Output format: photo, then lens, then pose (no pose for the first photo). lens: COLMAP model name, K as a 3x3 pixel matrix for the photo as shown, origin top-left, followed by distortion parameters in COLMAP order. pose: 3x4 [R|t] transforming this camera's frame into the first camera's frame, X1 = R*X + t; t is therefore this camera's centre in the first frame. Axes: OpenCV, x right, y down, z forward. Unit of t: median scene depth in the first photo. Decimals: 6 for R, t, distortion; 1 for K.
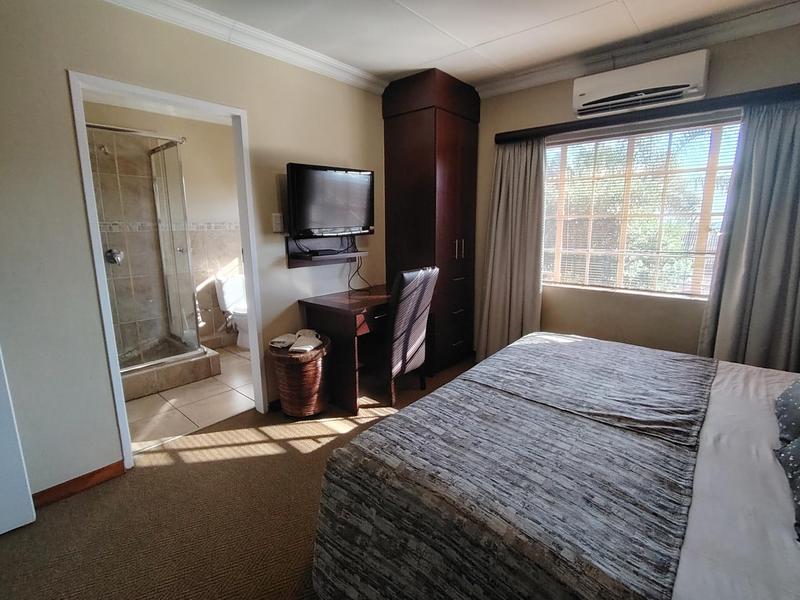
lens RADIAL K [[388.7, 0, 398.4], [0, 388.7, 299.5], [0, 0, 1]] dist [-0.017530, 0.001999]
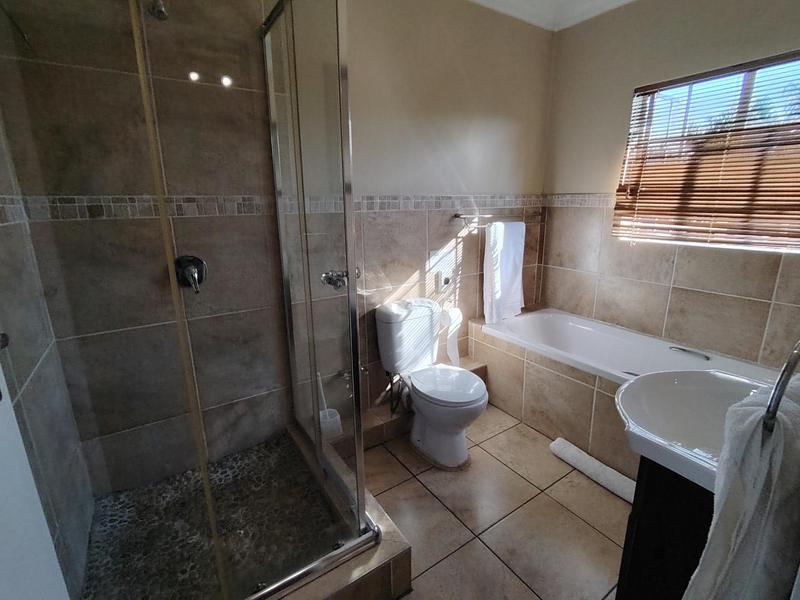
lens RADIAL K [[388.7, 0, 401.3], [0, 388.7, 297.3], [0, 0, 1]] dist [-0.017530, 0.001999]
pose [[0.969722, 0.047262, -0.239593, -0.360007], [-0.036140, 0.998065, 0.050604, -0.106834], [0.241521, -0.040413, 0.969554, 0.579308]]
